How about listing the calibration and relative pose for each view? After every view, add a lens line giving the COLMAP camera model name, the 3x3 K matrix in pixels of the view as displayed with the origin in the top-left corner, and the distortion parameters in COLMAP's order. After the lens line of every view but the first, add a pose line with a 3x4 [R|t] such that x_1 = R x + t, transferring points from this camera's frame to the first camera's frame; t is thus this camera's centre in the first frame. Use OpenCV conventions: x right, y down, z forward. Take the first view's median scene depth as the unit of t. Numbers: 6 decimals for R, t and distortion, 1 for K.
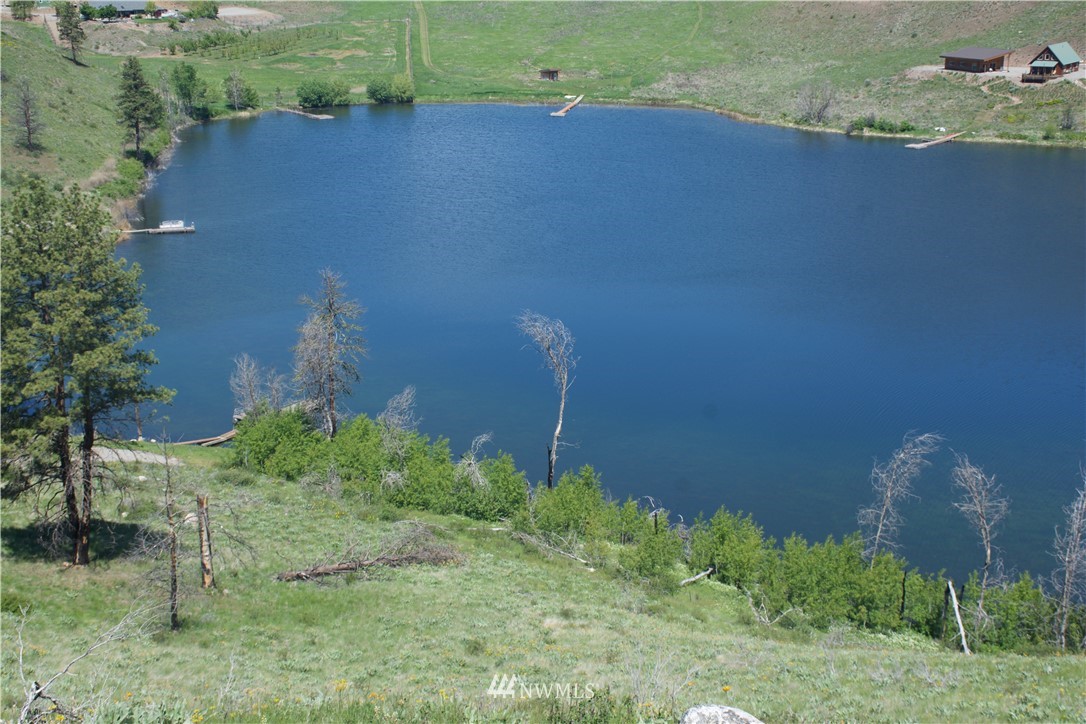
lens RADIAL K [[1642.7, 0, 542.2], [0, 1642.7, 366.5], [0, 0, 1]] dist [0.158625, 0.669181]
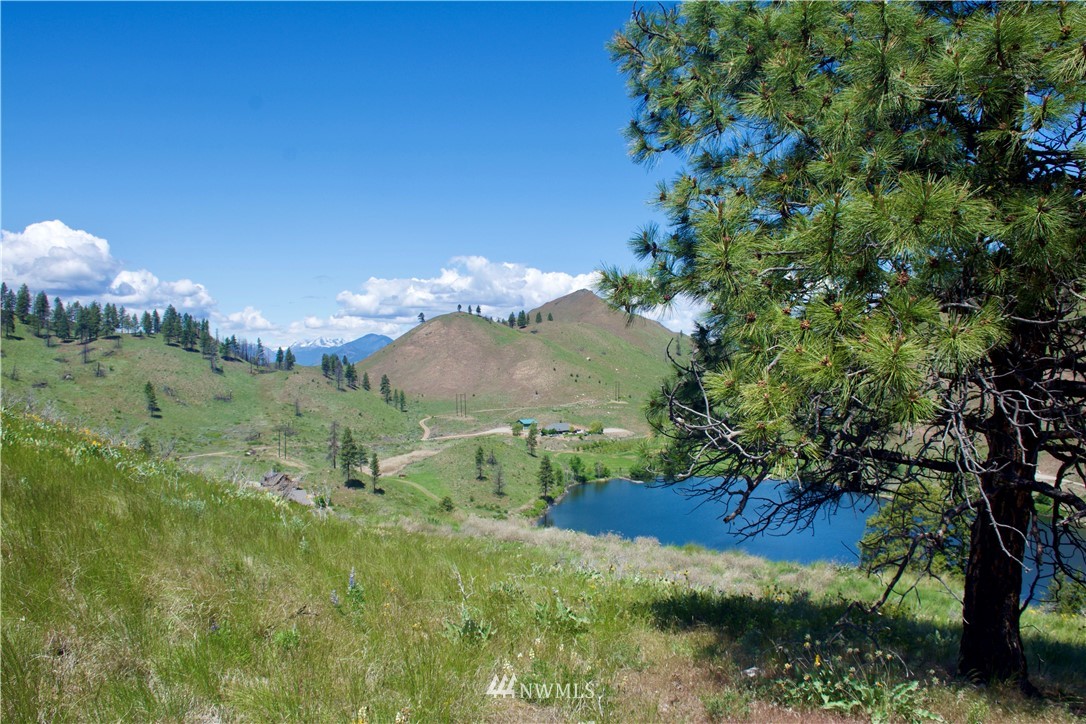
lens RADIAL K [[904.8, 0, 543.8], [0, 904.8, 369.4], [0, 0, 1]] dist [-0.125046, 0.127192]
pose [[0.958706, 0.000538, -0.284399, 0.077812], [-0.076113, 0.964006, -0.254752, 0.010971], [0.274025, 0.265879, 0.924239, -0.121120]]
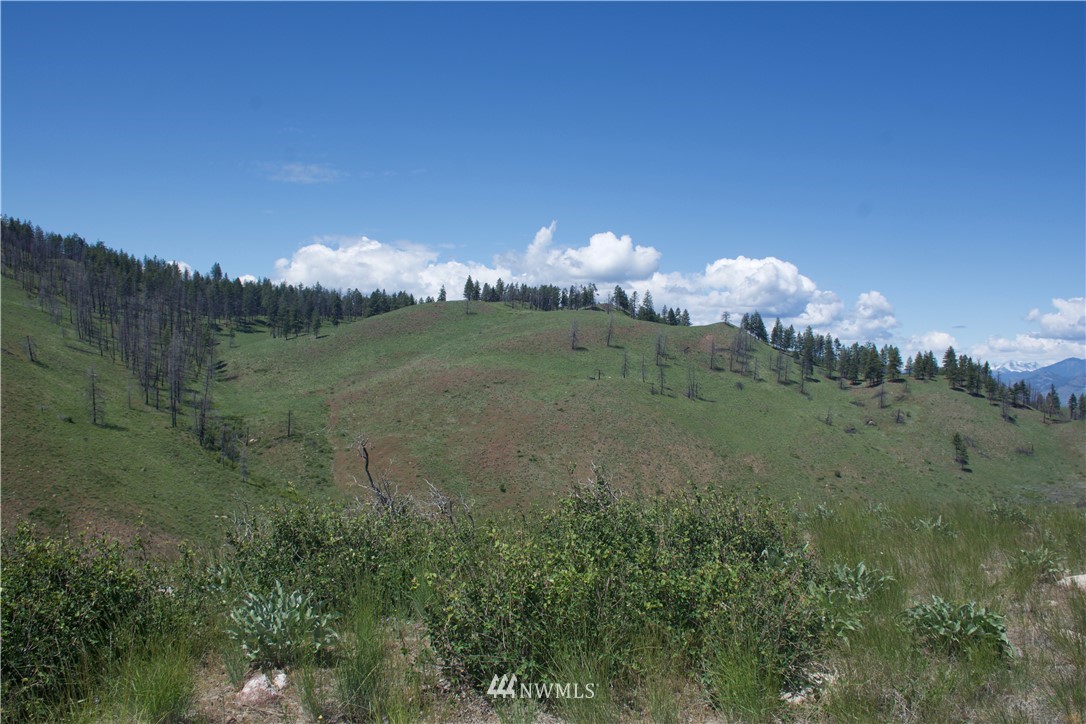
lens RADIAL K [[906.2, 0, 543.9], [0, 906.2, 366.9], [0, 0, 1]] dist [-0.124620, 0.128162]
pose [[0.528750, 0.009036, -0.848729, -0.084077], [-0.260446, 0.953432, -0.152105, -0.004228], [0.807831, 0.301474, 0.506480, -0.201219]]
